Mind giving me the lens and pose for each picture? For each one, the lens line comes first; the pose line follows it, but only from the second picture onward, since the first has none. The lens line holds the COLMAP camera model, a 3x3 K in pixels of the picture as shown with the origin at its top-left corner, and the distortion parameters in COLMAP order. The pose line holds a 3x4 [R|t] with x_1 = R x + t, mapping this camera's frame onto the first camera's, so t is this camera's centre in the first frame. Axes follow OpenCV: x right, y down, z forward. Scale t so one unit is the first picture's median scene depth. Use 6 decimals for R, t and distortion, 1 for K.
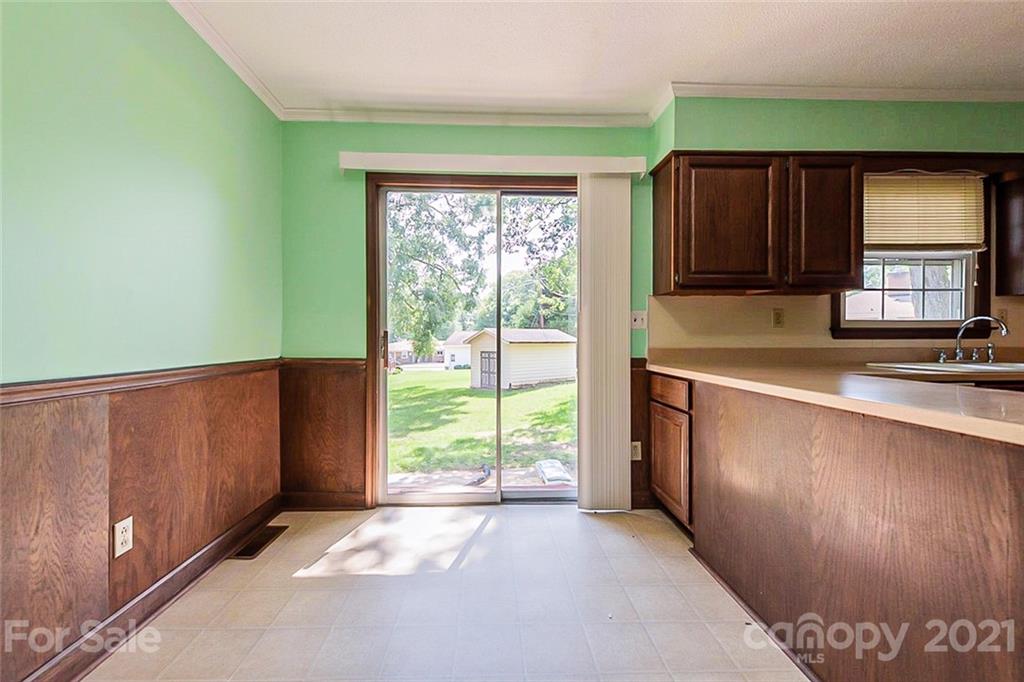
lens RADIAL K [[415.5, 0, 512.0], [0, 415.5, 341.0], [0, 0, 1]] dist [-0.006428, -0.000195]
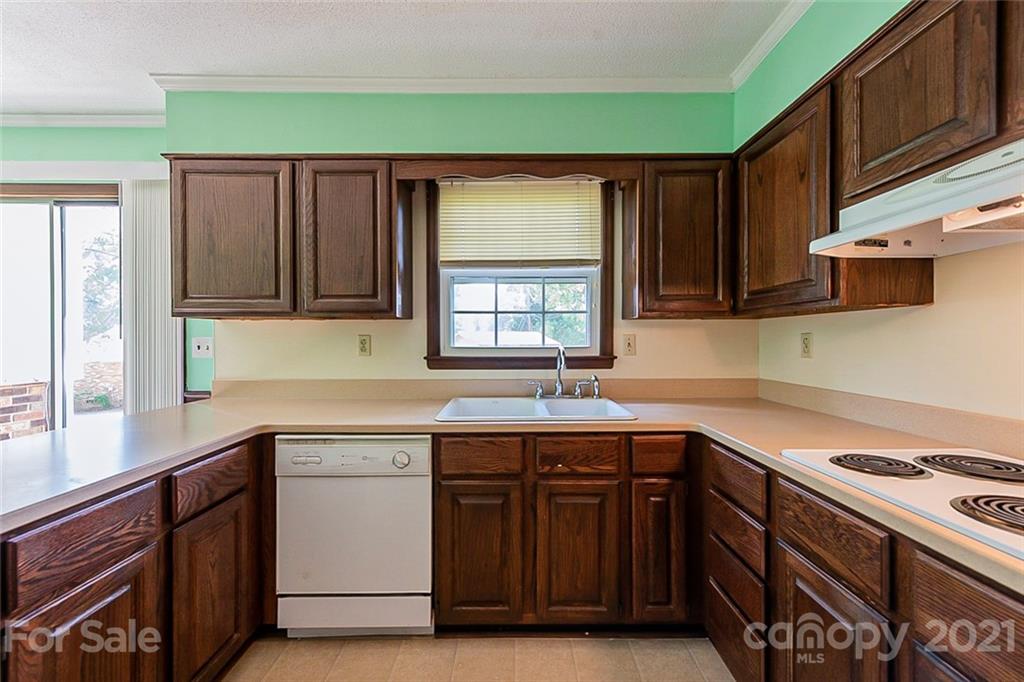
lens RADIAL K [[408.5, 0, 512.0], [0, 408.5, 341.0], [0, 0, 1]] dist [-0.006605, -0.000055]
pose [[0.999999, 0.001276, -0.000297, 0.965782], [-0.001279, 0.999960, -0.008833, -0.057892], [0.000285, 0.008833, 0.999961, 0.144578]]
